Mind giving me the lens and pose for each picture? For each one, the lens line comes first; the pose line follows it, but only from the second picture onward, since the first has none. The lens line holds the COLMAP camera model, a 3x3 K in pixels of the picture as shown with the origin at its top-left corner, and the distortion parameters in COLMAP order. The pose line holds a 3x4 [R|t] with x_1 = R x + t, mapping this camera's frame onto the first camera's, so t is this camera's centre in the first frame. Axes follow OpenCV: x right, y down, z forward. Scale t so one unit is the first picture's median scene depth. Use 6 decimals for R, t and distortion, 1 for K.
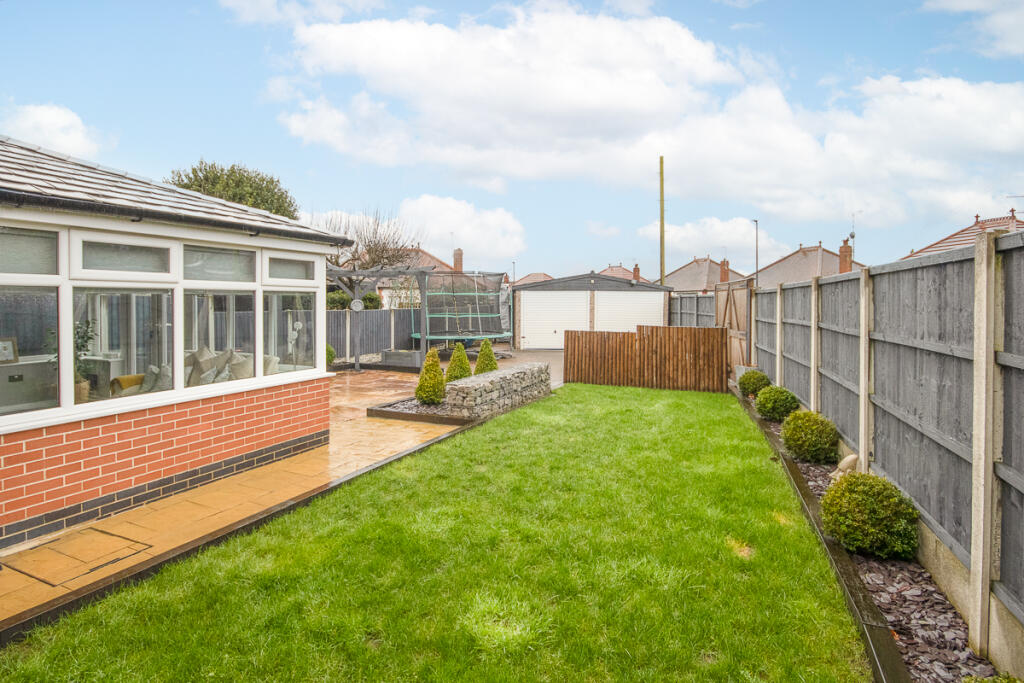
lens RADIAL K [[516.8, 0, 507.7], [0, 516.8, 310.7], [0, 0, 1]] dist [0.002384, 0.000616]
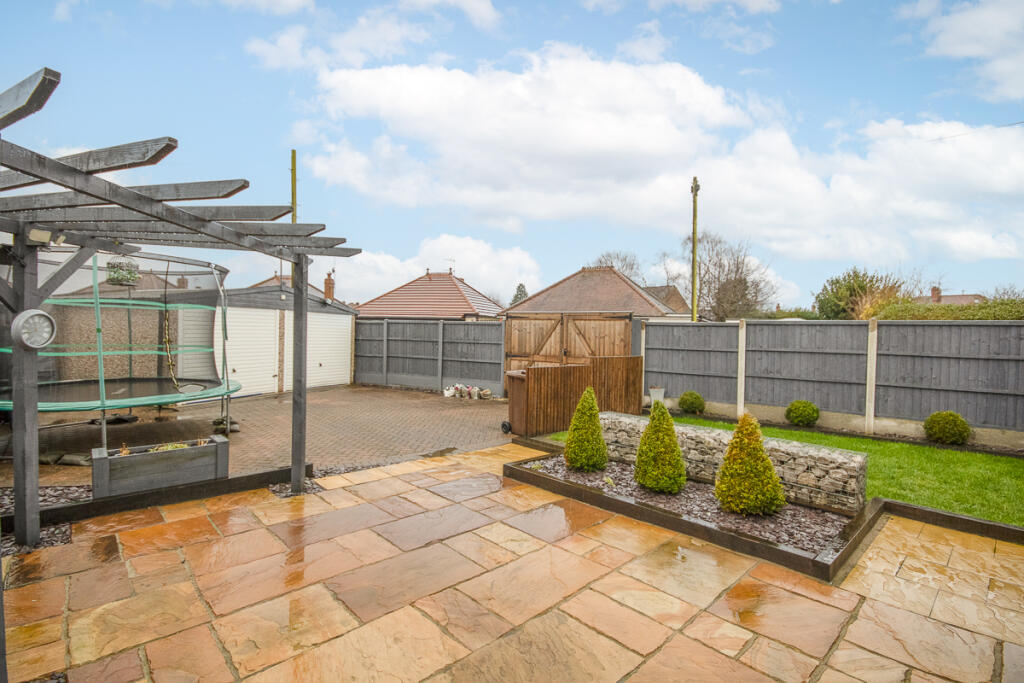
lens RADIAL K [[469.1, 0, 516.5], [0, 469.1, 341.3], [0, 0, 1]] dist [-0.003176, -0.001088]
pose [[0.376631, -0.012047, 0.926285, -0.313986], [-0.002860, 0.999896, 0.014167, -0.005216], [-0.926359, -0.007985, 0.376558, 0.454516]]
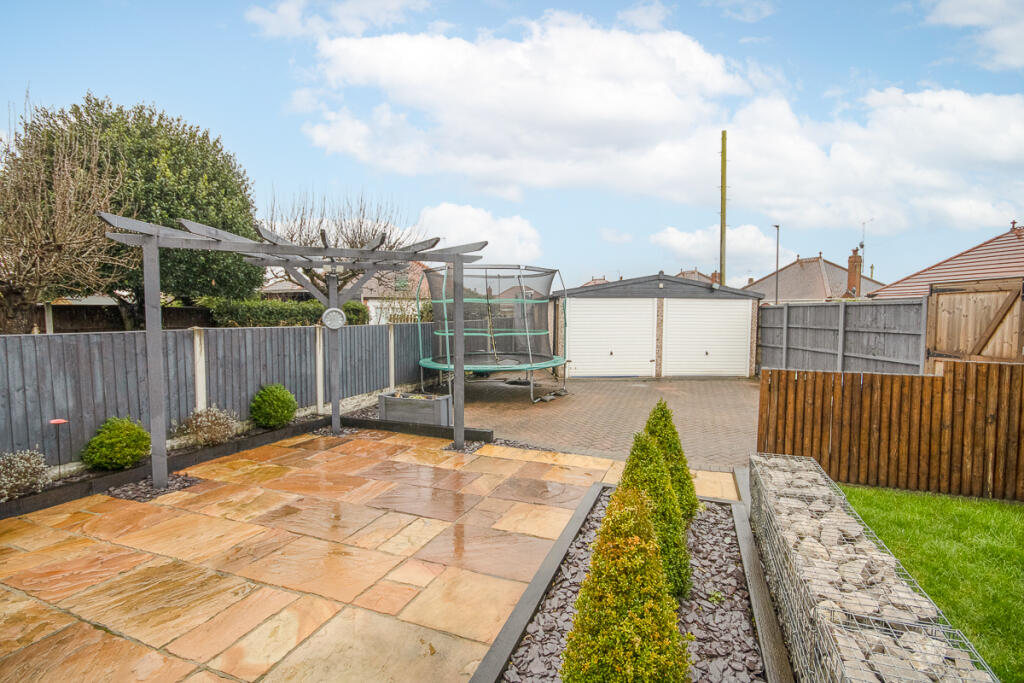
lens RADIAL K [[469.1, 0, 516.5], [0, 469.1, 341.3], [0, 0, 1]] dist [-0.003176, -0.001088]
pose [[0.997192, -0.005315, 0.074704, -0.093586], [0.002335, 0.999200, 0.039923, -0.003700], [-0.074856, -0.039637, 0.996406, 0.339306]]
